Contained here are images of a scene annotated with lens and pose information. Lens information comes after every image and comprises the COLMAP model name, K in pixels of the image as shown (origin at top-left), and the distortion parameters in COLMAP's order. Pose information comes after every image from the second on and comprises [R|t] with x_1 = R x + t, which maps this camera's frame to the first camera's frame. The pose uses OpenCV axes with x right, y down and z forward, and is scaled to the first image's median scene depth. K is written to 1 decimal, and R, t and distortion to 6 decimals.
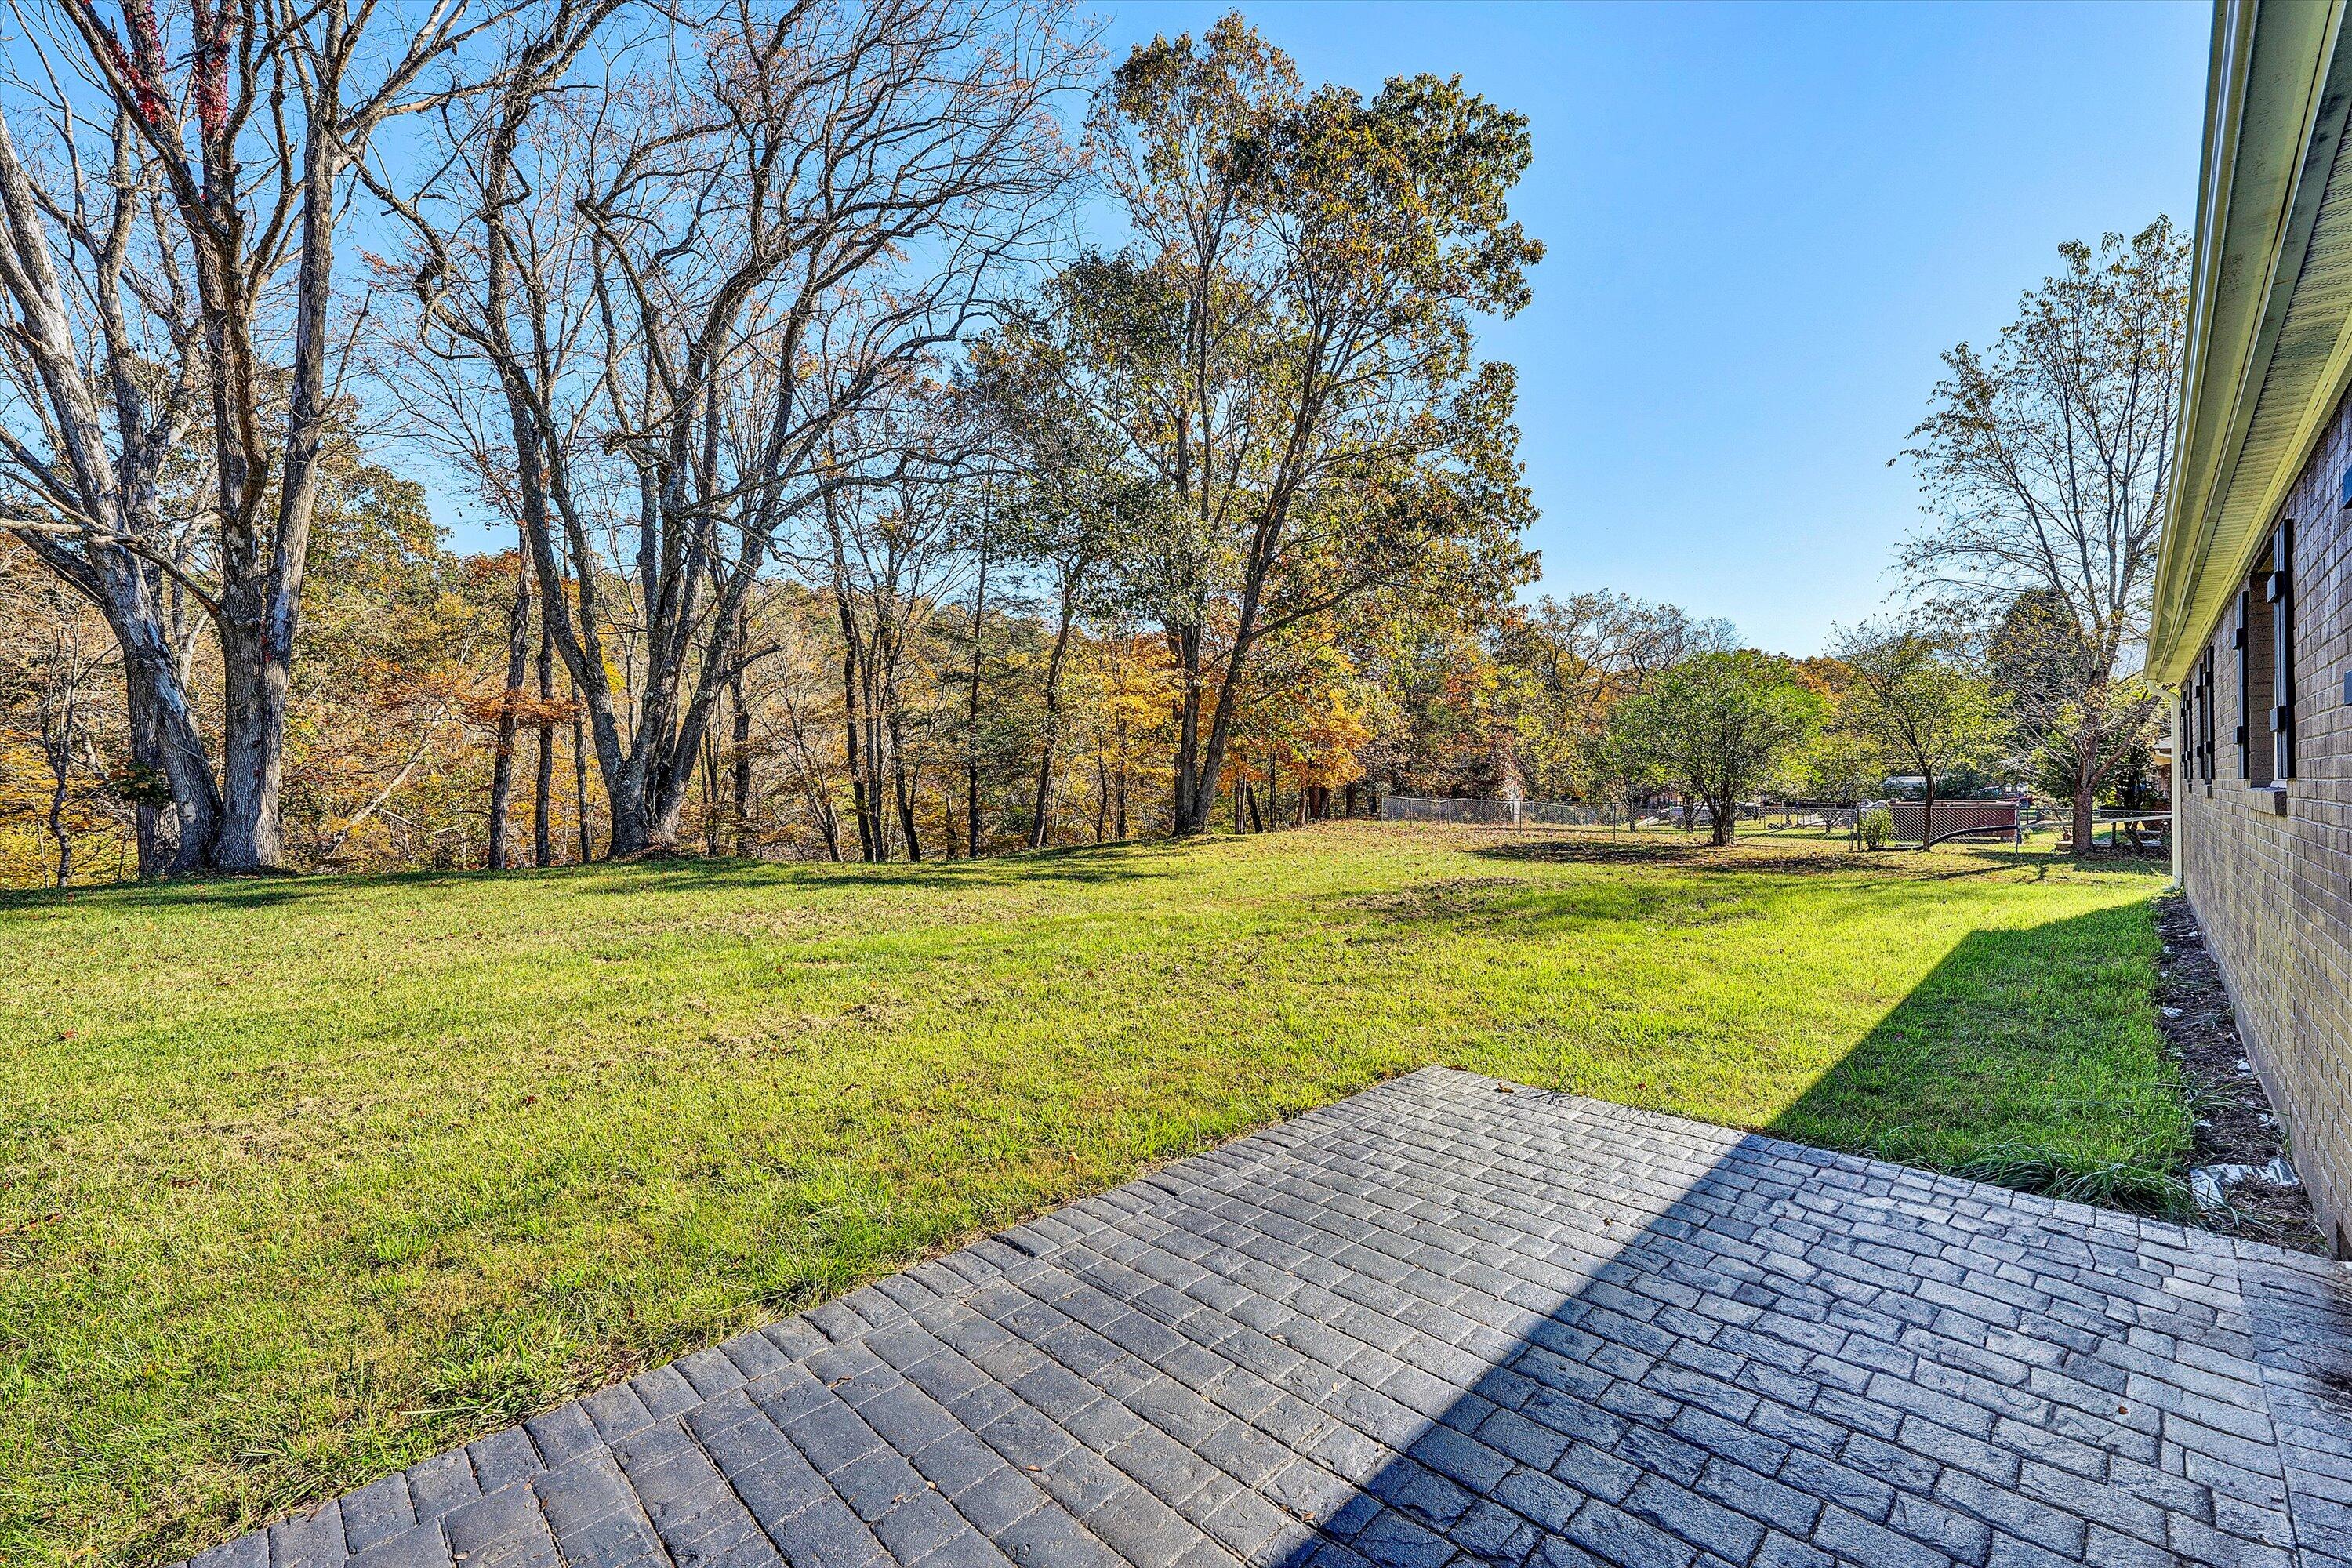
lens RADIAL K [[923.5, 0, 1181.3], [0, 923.5, 787.3], [0, 0, 1]] dist [-0.002136, -0.000460]
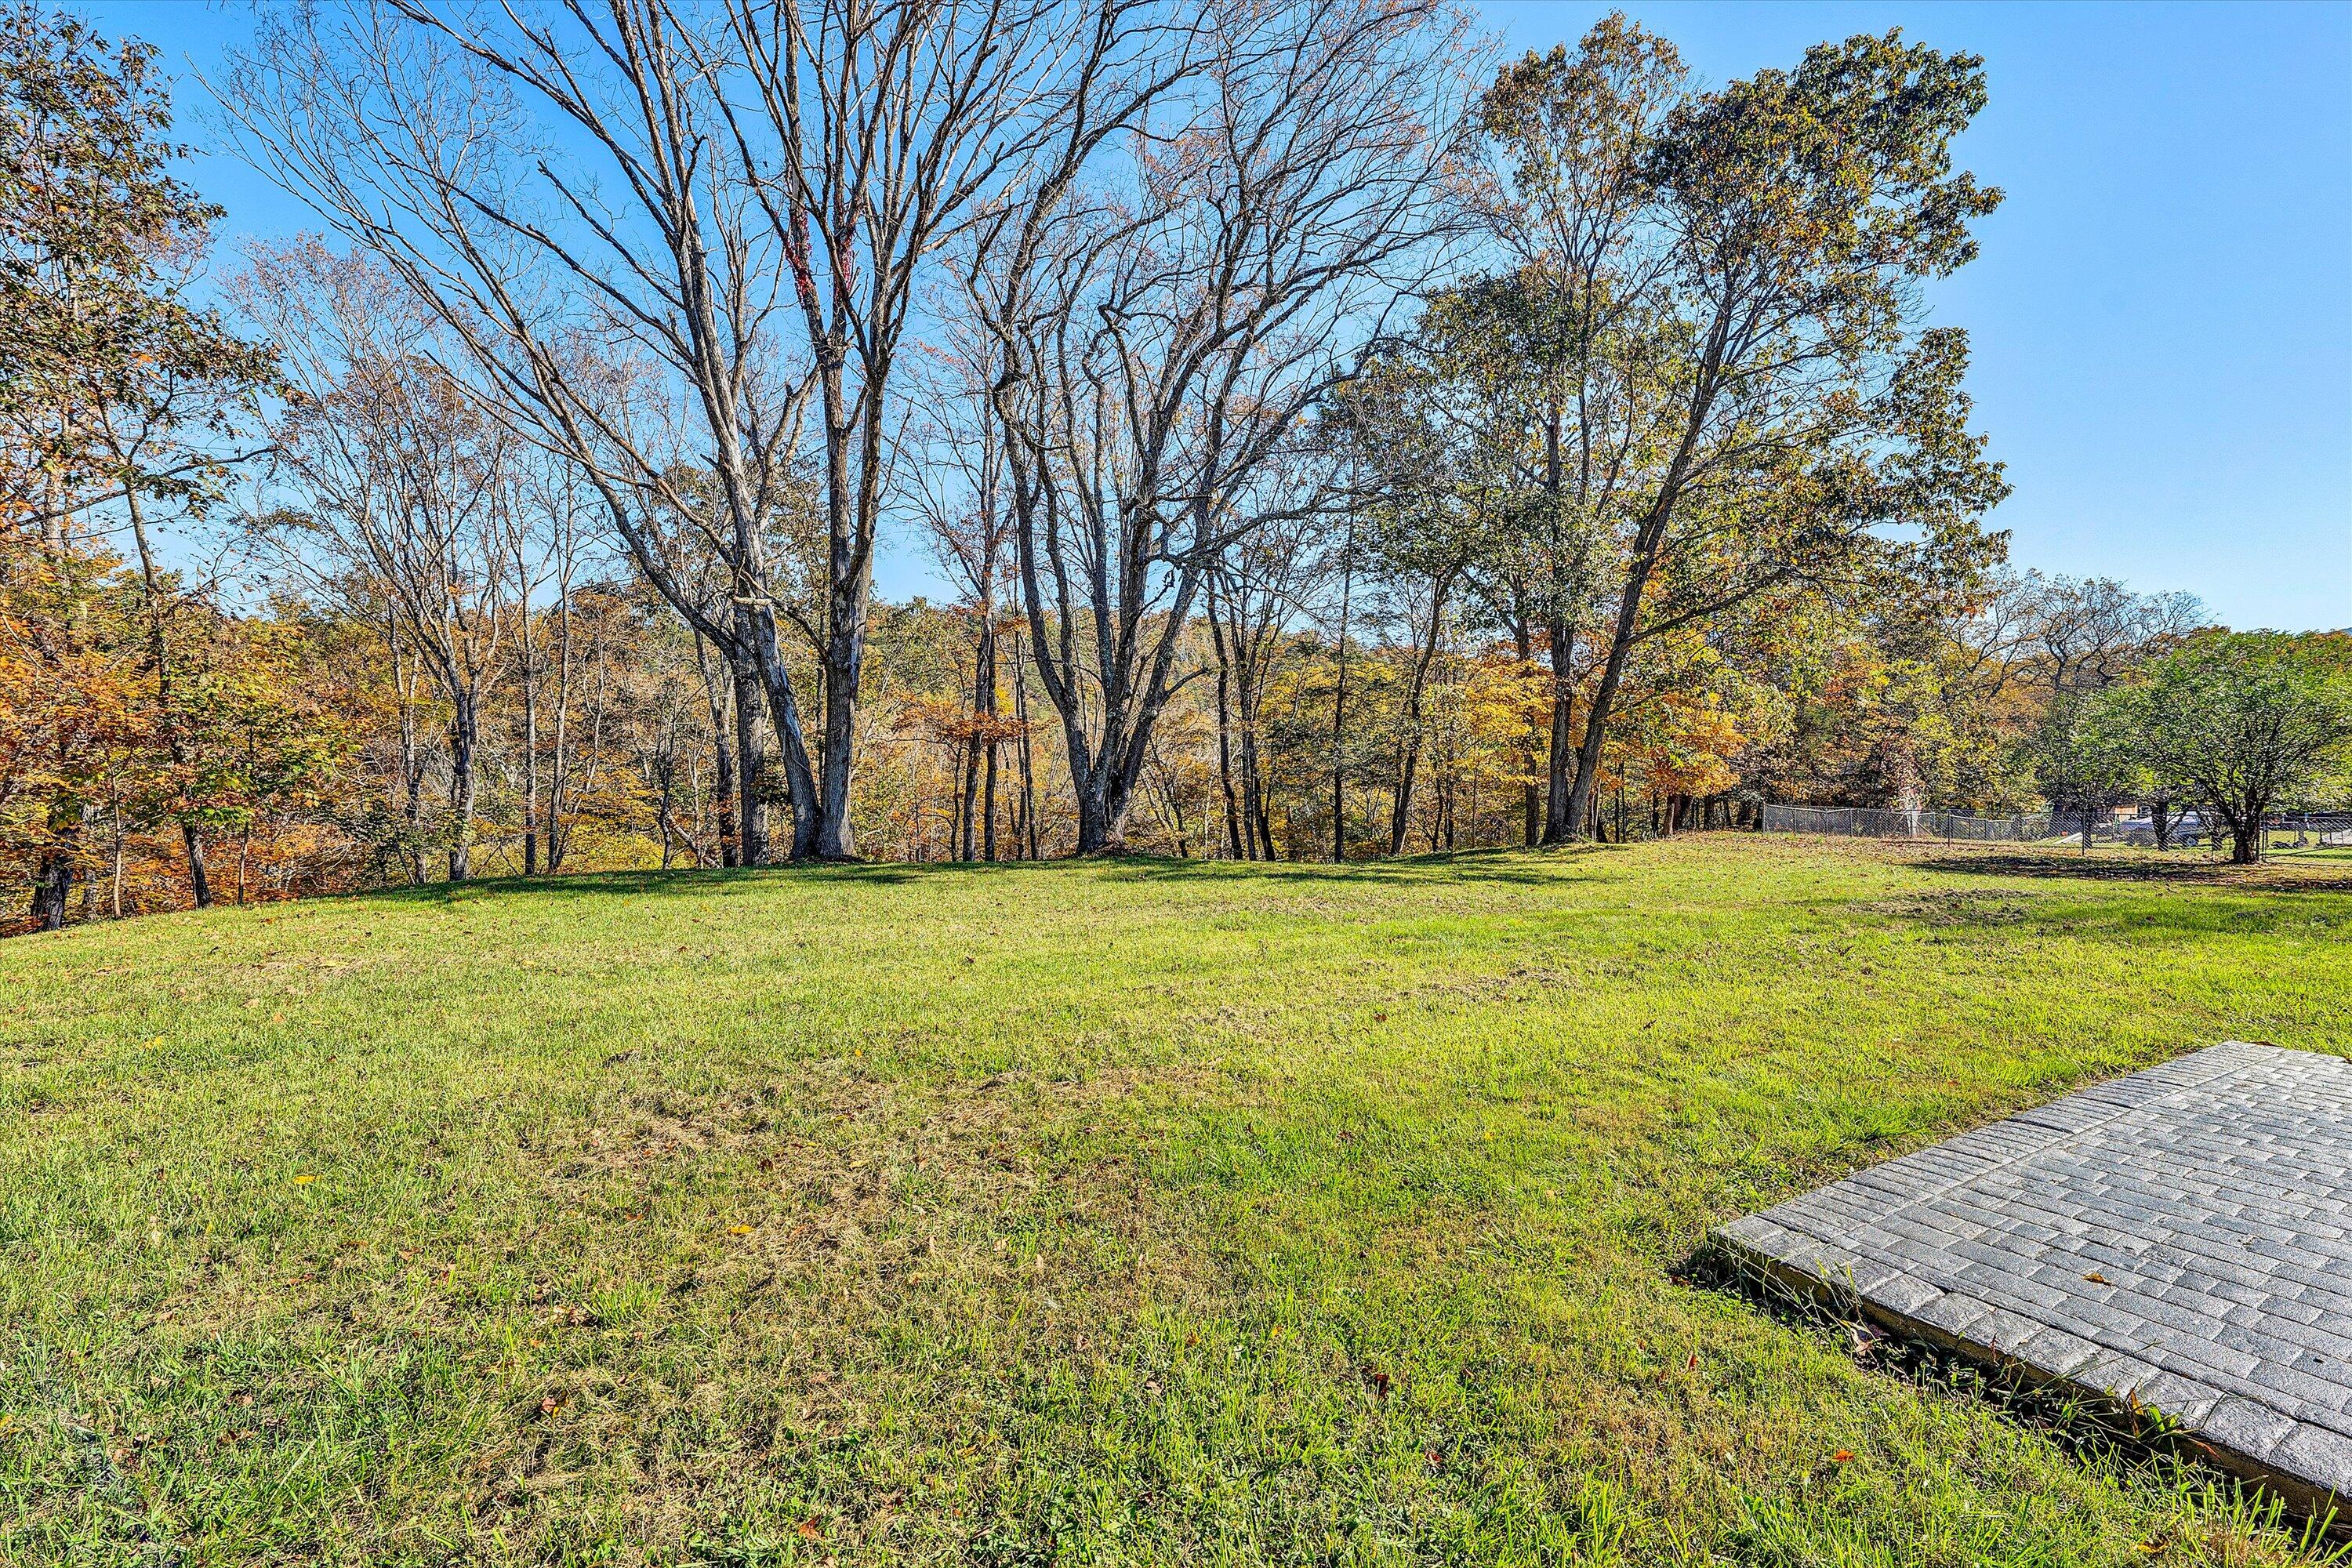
lens RADIAL K [[923.5, 0, 1181.3], [0, 923.5, 787.3], [0, 0, 1]] dist [-0.002136, -0.000460]
pose [[0.962540, -0.003266, -0.271119, -0.131661], [-0.000195, 0.999919, -0.012736, 0.005361], [0.271139, 0.012312, 0.962462, -0.073453]]
